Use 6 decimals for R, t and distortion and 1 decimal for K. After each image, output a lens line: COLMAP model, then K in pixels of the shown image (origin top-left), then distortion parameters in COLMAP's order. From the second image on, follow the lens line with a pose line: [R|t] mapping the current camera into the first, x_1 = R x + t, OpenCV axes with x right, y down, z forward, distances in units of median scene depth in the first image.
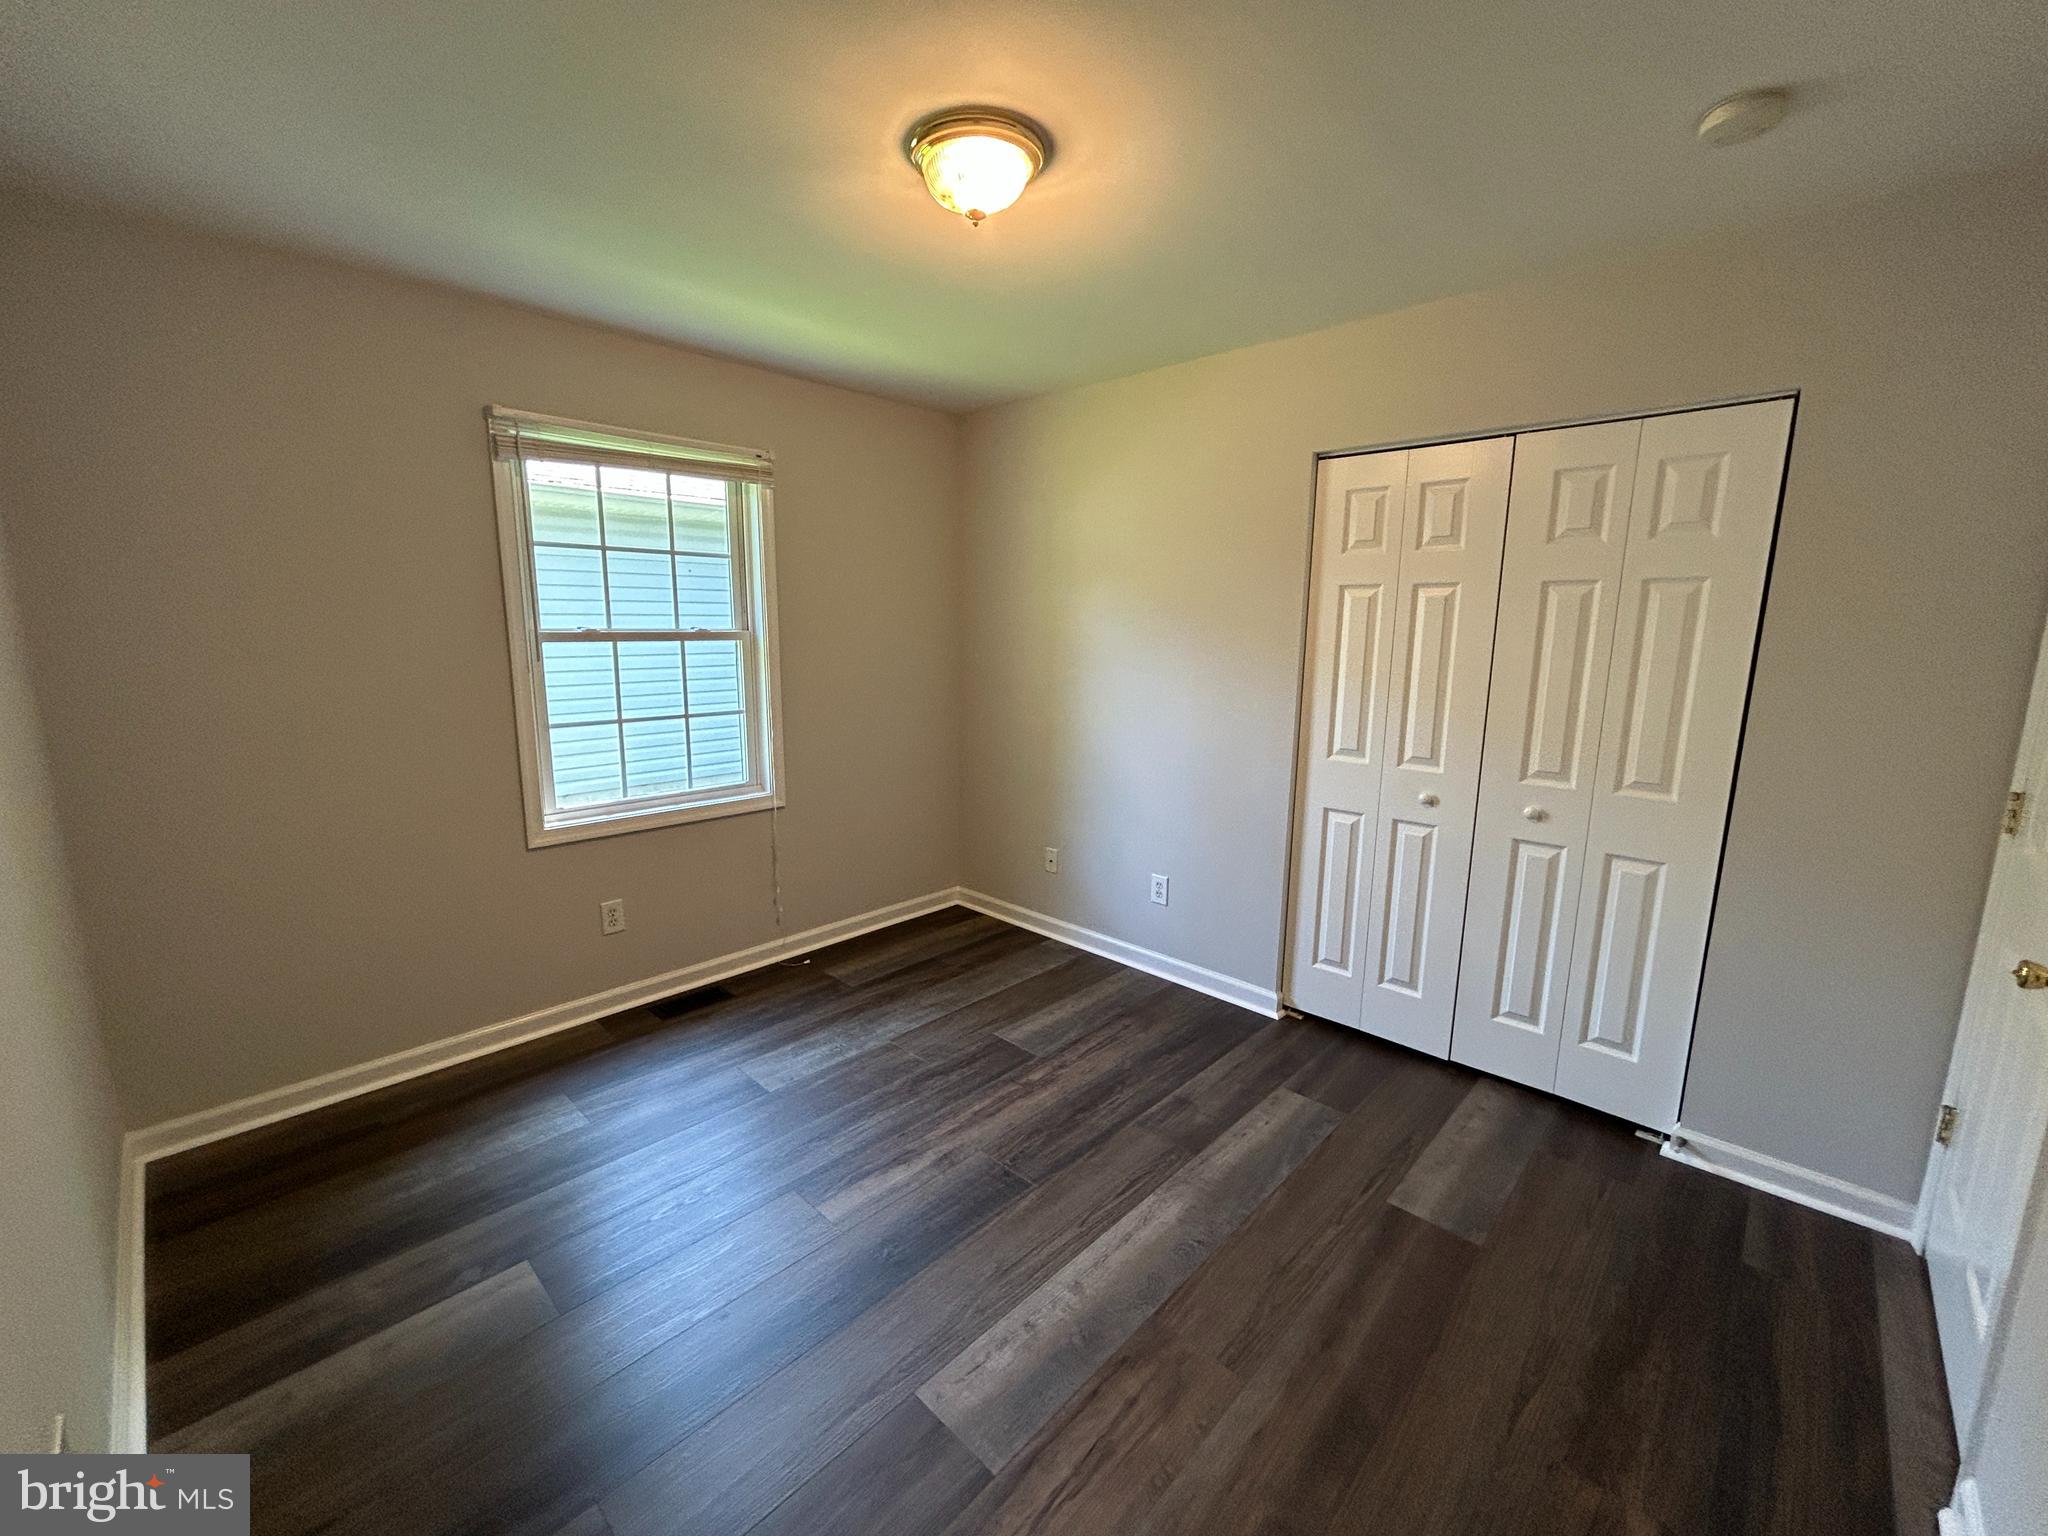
lens RADIAL K [[827.9, 0, 1023.4], [0, 827.9, 758.9], [0, 0, 1]] dist [-0.002359, 0.001161]
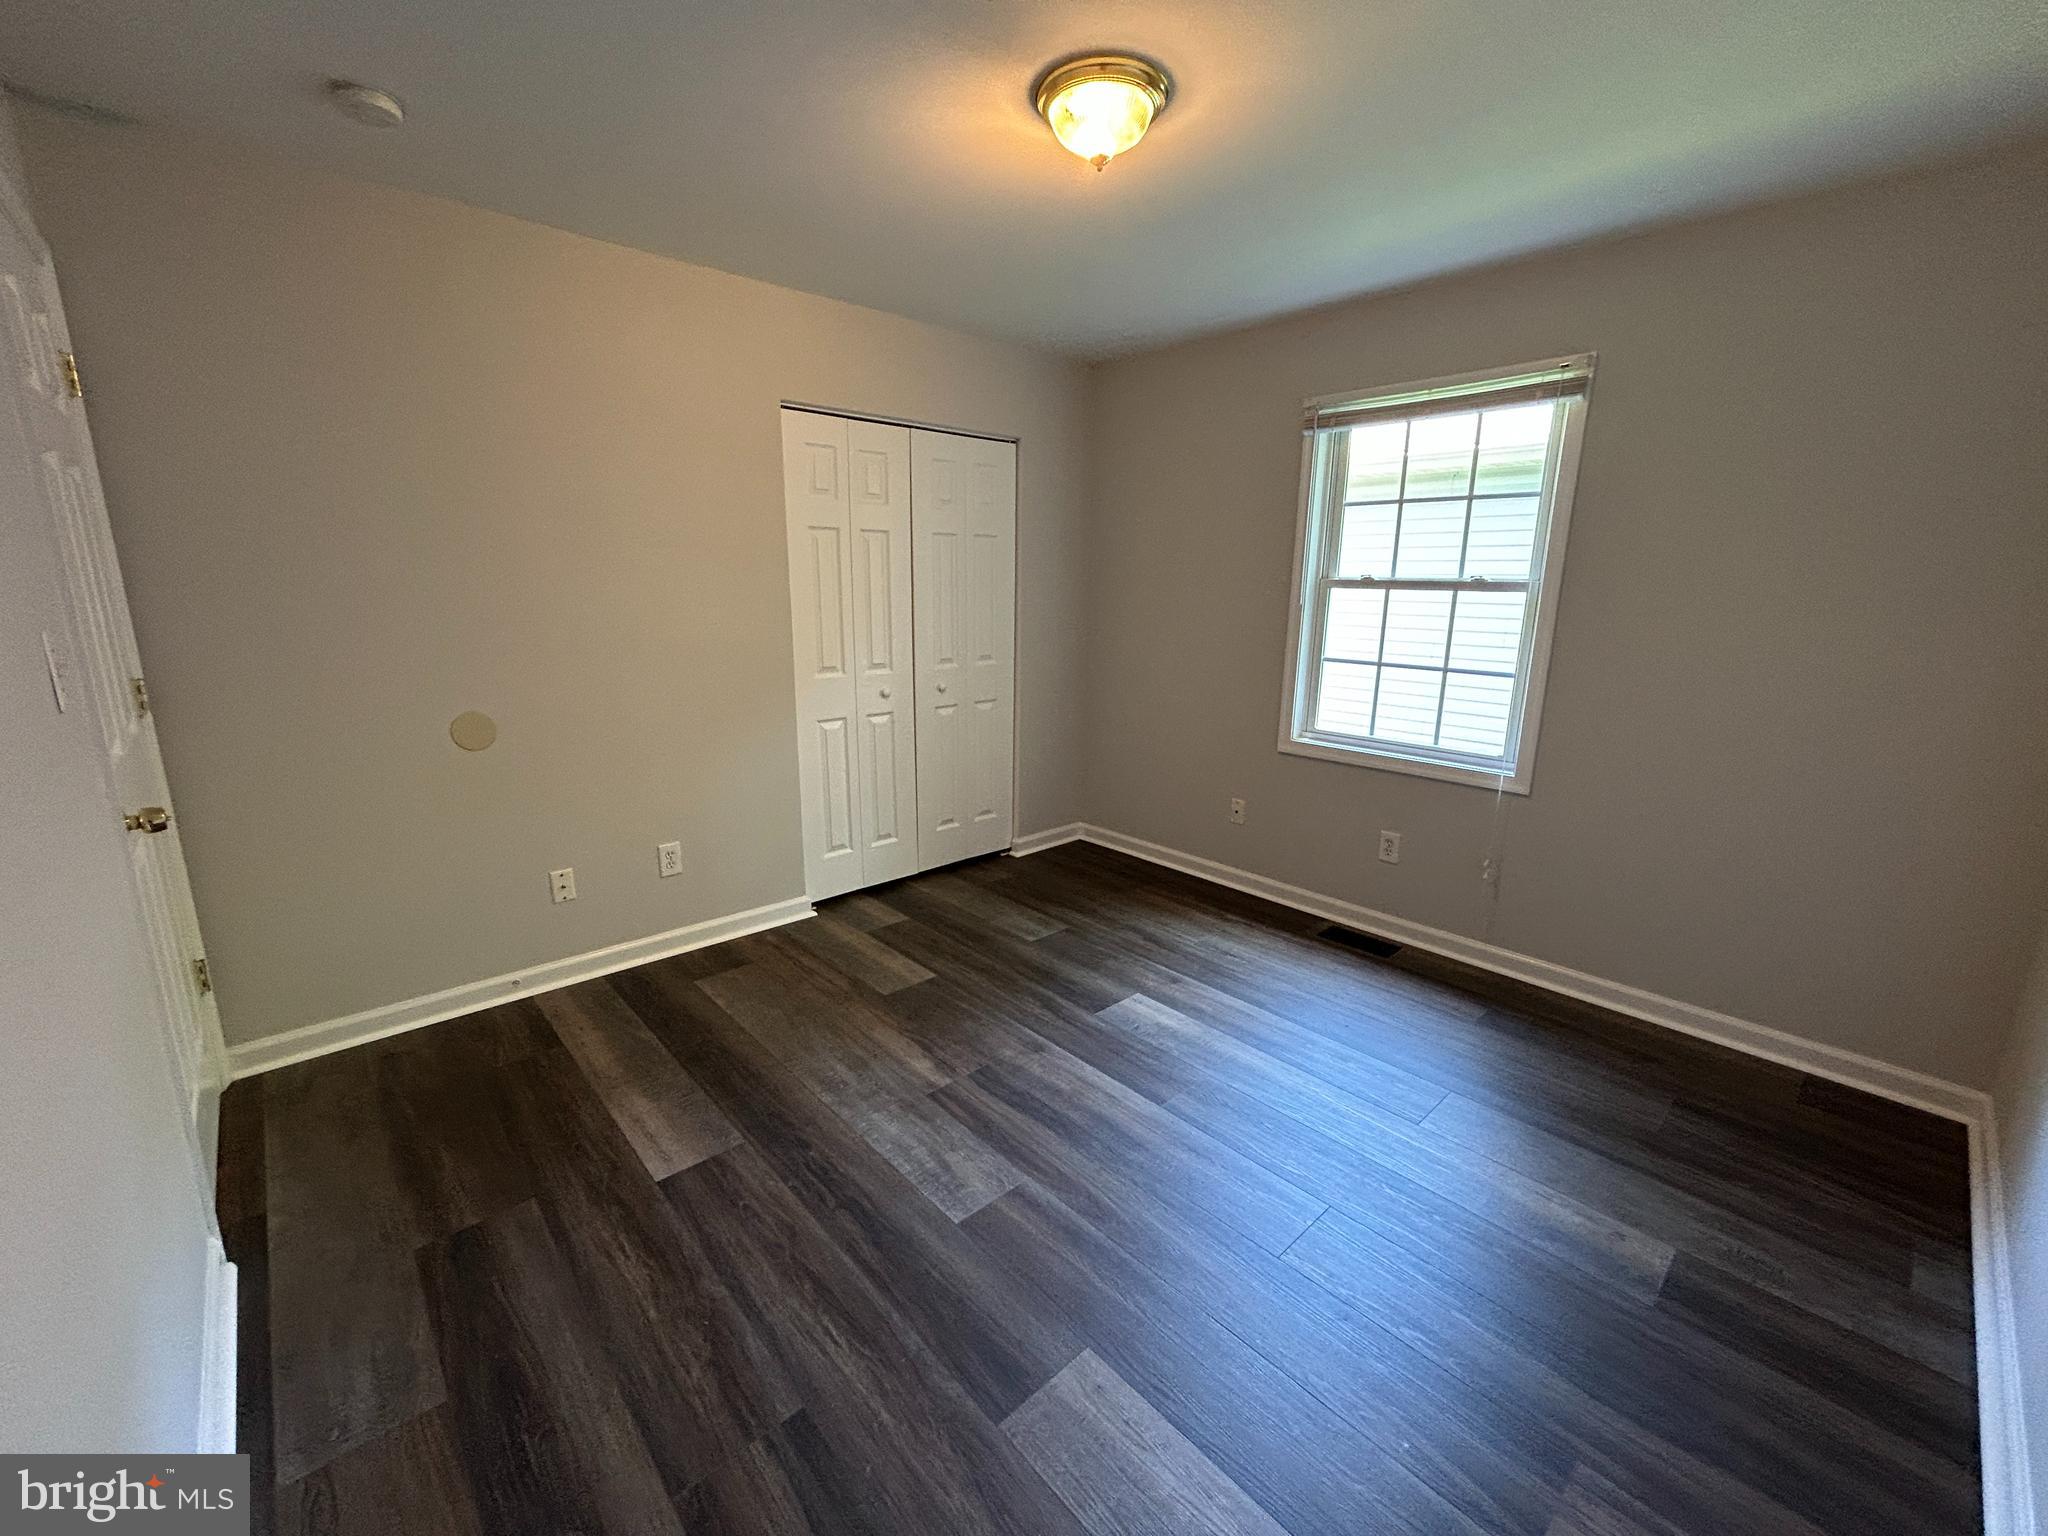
lens RADIAL K [[827.9, 0, 1016.7], [0, 827.9, 763.7], [0, 0, 1]] dist [-0.002359, 0.001161]
pose [[-0.076276, 0.220273, -0.972451, 0.652584], [-0.161542, 0.959677, 0.230051, -0.097650], [0.983914, 0.174639, -0.037617, 0.630048]]
